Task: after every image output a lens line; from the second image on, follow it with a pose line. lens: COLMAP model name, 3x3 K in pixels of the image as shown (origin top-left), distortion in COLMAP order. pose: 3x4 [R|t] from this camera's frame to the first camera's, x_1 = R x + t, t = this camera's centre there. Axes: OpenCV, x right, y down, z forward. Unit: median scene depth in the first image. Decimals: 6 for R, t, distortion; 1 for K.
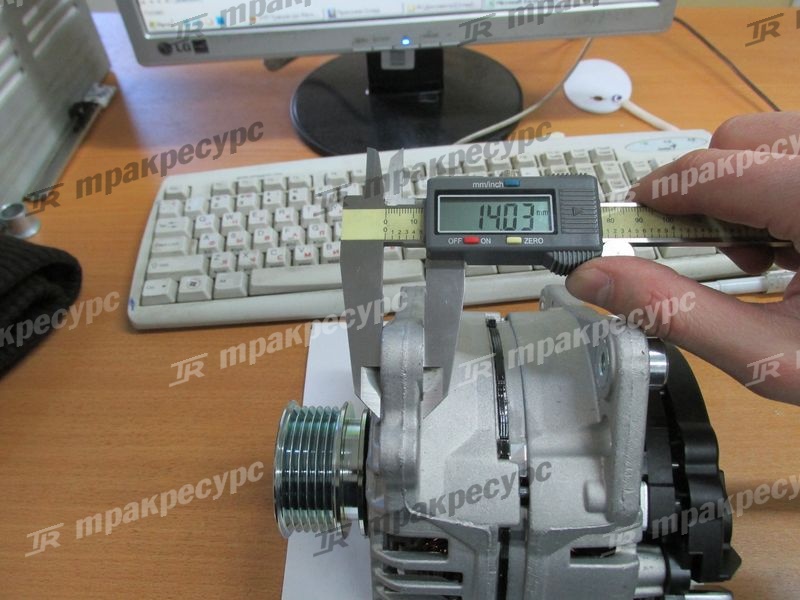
lens RADIAL K [[655.7, 0, 401.7], [0, 655.7, 300.5], [0, 0, 1]] dist [-0.019463, 0.009775]
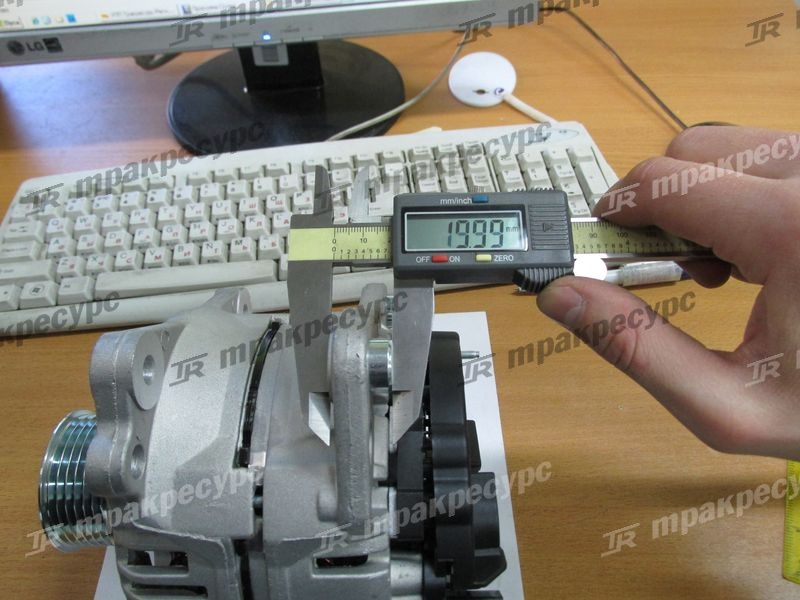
lens RADIAL K [[655.7, 0, 403.7], [0, 655.7, 300.7], [0, 0, 1]] dist [-0.019463, 0.009775]
pose [[0.999447, -0.023165, 0.023874, 0.180288], [0.023045, 0.999720, 0.005278, -0.001812], [-0.023989, -0.004725, 0.999701, 0.015623]]
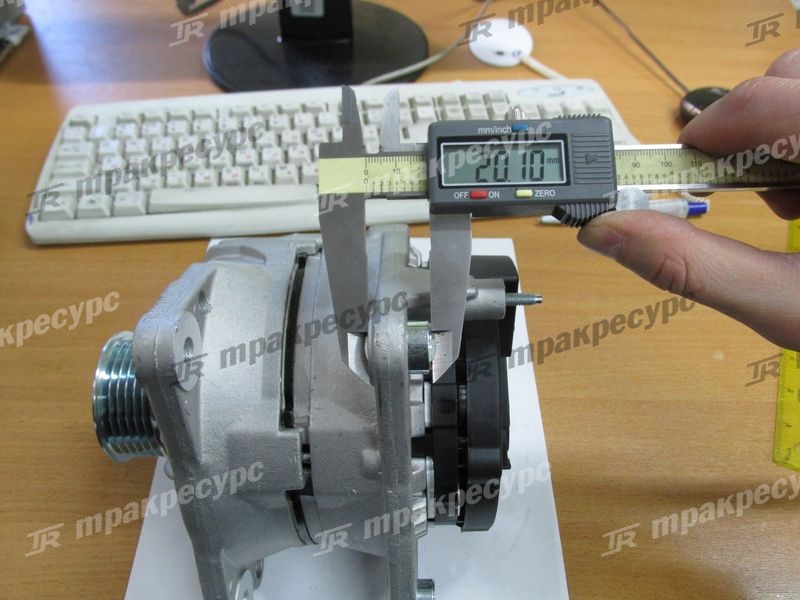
lens RADIAL K [[655.7, 0, 403.0], [0, 655.7, 304.6], [0, 0, 1]] dist [-0.019463, 0.009775]
pose [[0.997412, 0.010104, 0.071184, 0.085981], [-0.010174, 0.999948, 0.000616, 0.116401], [-0.071174, -0.001338, 0.997463, -0.052555]]
